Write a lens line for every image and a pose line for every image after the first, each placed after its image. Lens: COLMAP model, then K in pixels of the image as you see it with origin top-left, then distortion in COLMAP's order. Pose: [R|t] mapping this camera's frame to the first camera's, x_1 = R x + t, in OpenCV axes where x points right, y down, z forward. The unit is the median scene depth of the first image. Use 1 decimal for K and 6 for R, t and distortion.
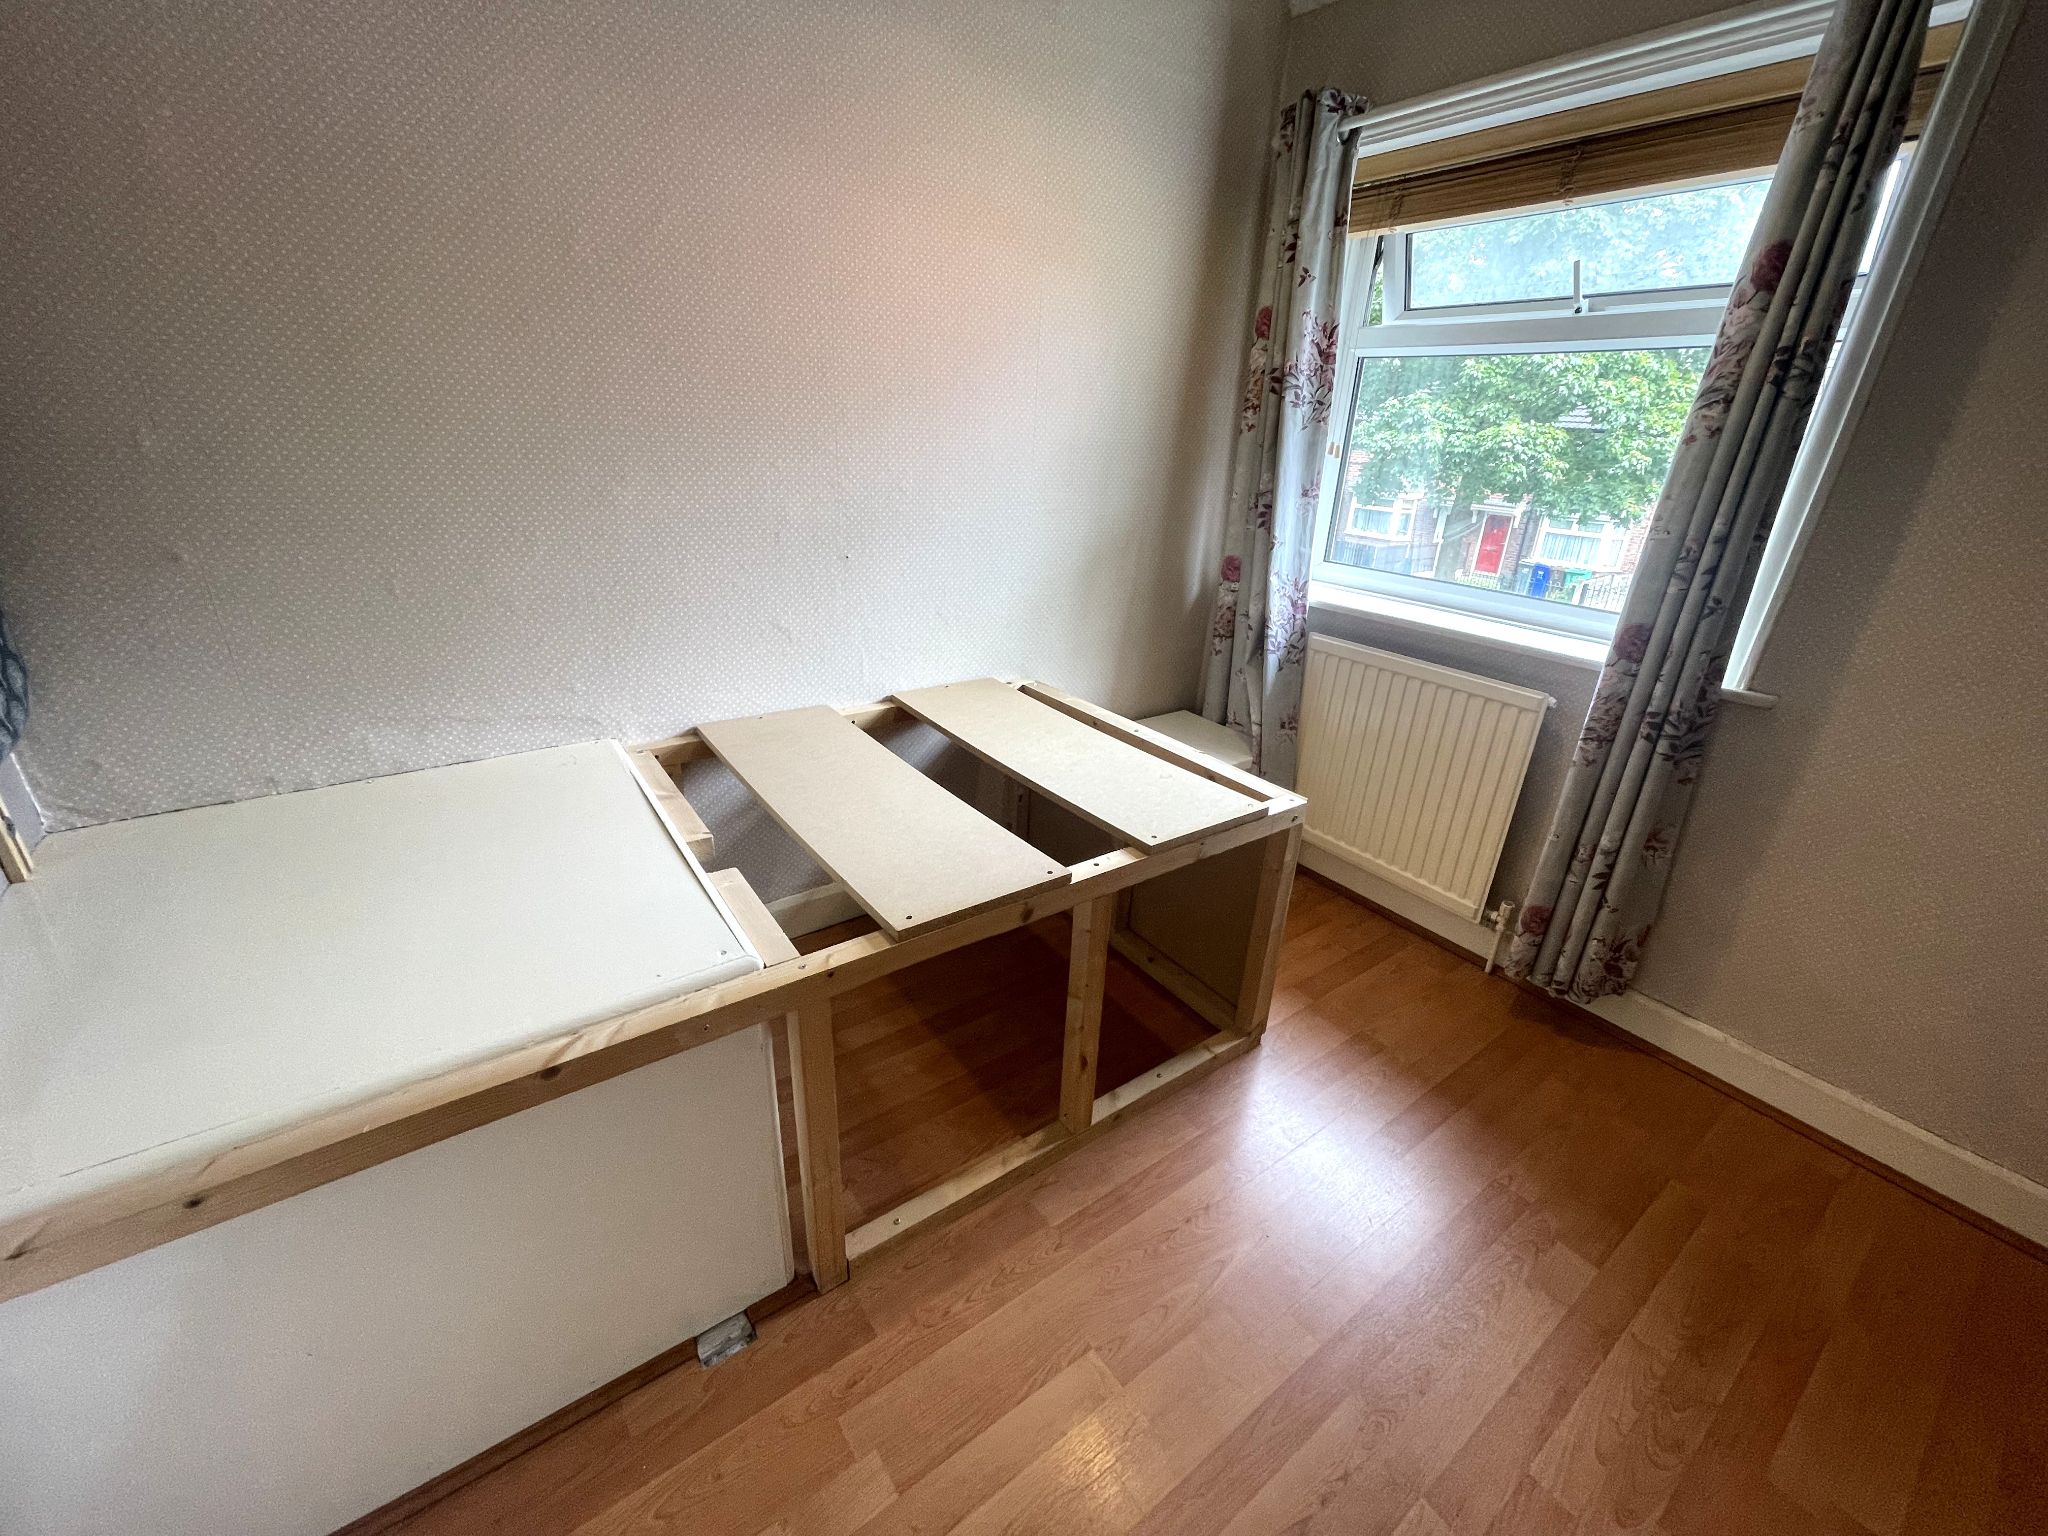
lens RADIAL K [[825.1, 0, 1023.4], [0, 825.1, 764.4], [0, 0, 1]] dist [-0.002109, 0.000512]
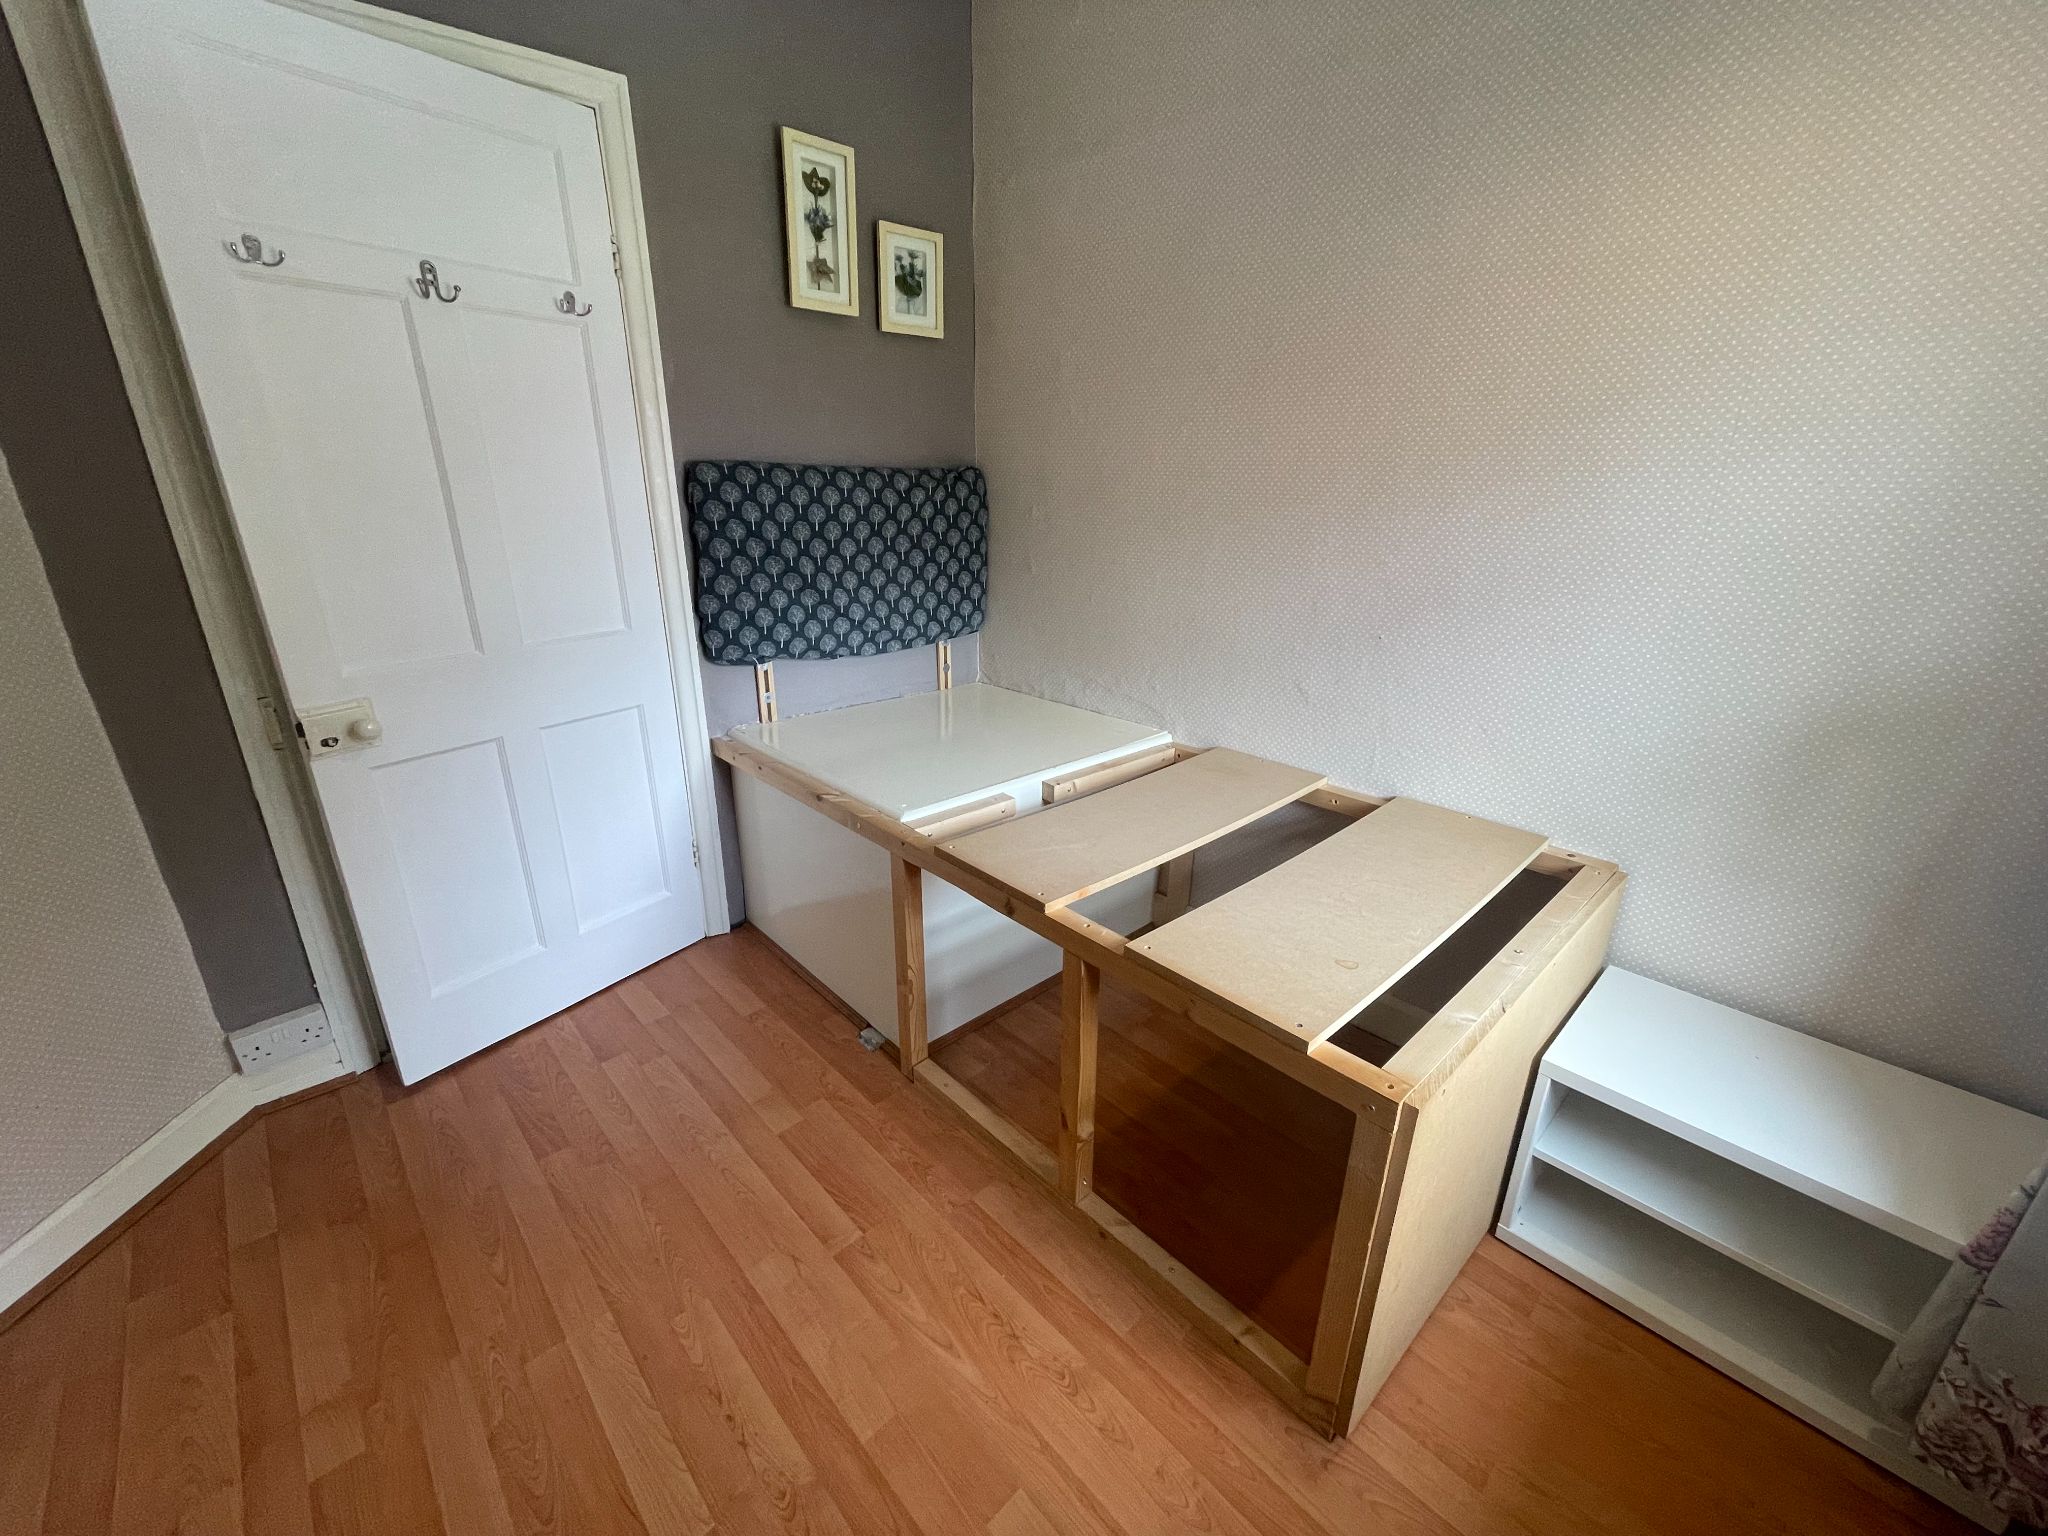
lens RADIAL K [[825.1, 0, 1023.4], [0, 825.1, 764.4], [0, 0, 1]] dist [-0.002109, 0.000512]
pose [[0.138490, 0.291107, -0.946614, 0.890795], [-0.386735, 0.895832, 0.218910, -0.222245], [0.911733, 0.335772, 0.236645, 0.582905]]
